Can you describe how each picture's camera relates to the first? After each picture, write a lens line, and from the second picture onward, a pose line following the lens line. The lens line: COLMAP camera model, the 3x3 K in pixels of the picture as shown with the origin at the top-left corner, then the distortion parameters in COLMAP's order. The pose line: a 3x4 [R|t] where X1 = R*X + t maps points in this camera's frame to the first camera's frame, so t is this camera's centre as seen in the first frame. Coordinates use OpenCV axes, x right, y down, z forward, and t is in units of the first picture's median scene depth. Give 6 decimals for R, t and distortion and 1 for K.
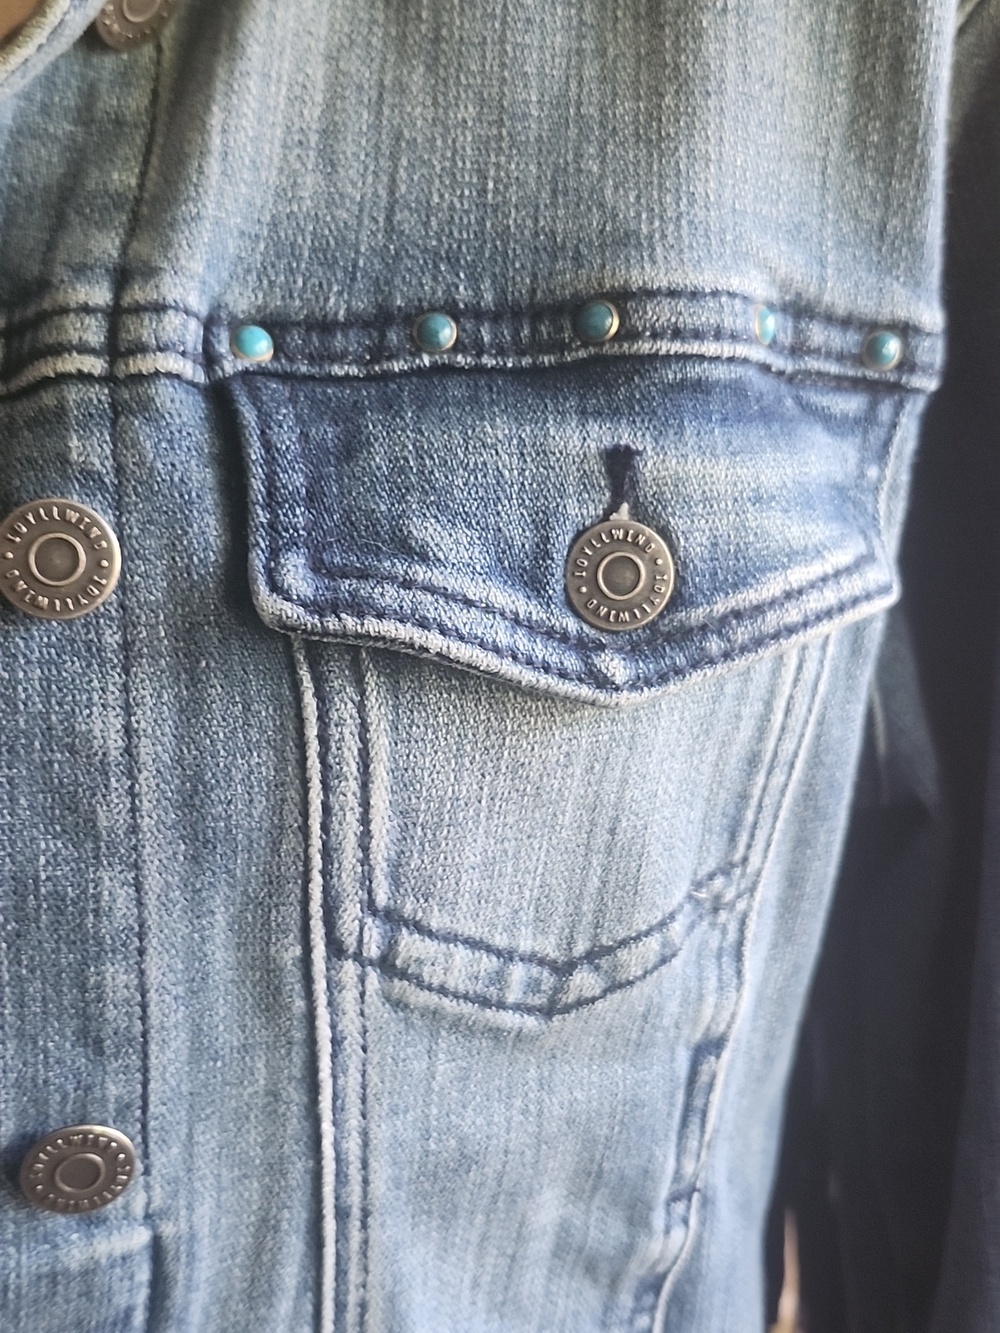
lens RADIAL K [[1708.5, 0, 500.0], [0, 1708.5, 666.5], [0, 0, 1]] dist [0.089039, -0.039098]
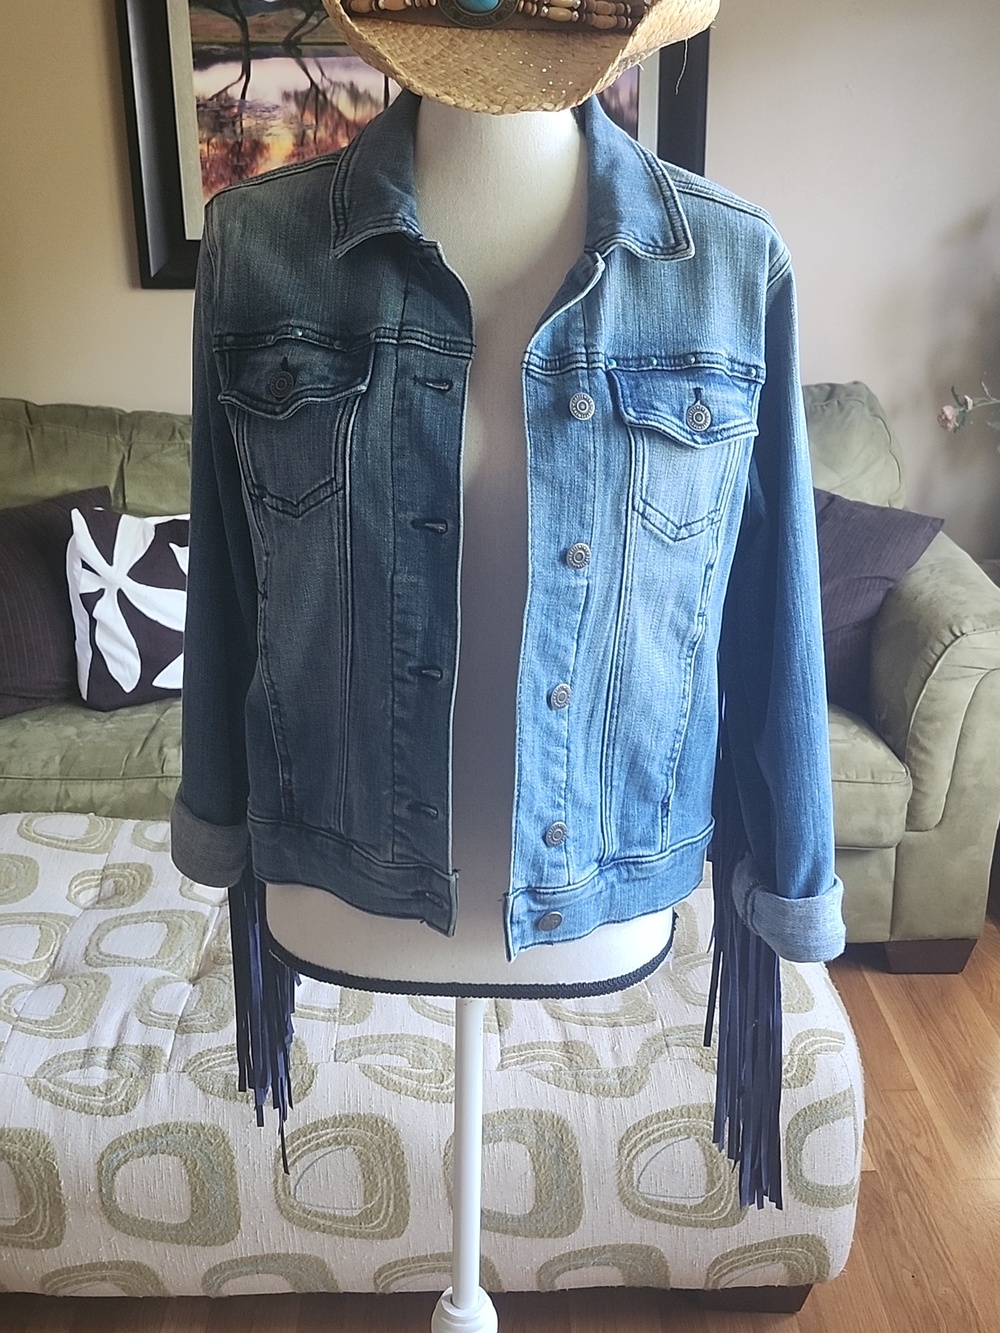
lens RADIAL K [[1708.5, 0, 500.0], [0, 1708.5, 666.5], [0, 0, 1]] dist [0.089039, -0.039098]
pose [[0.988277, -0.014230, 0.152005, -1.046330], [0.032150, 0.992718, -0.116091, 1.013456], [-0.149246, 0.119617, 0.981538, -2.949306]]
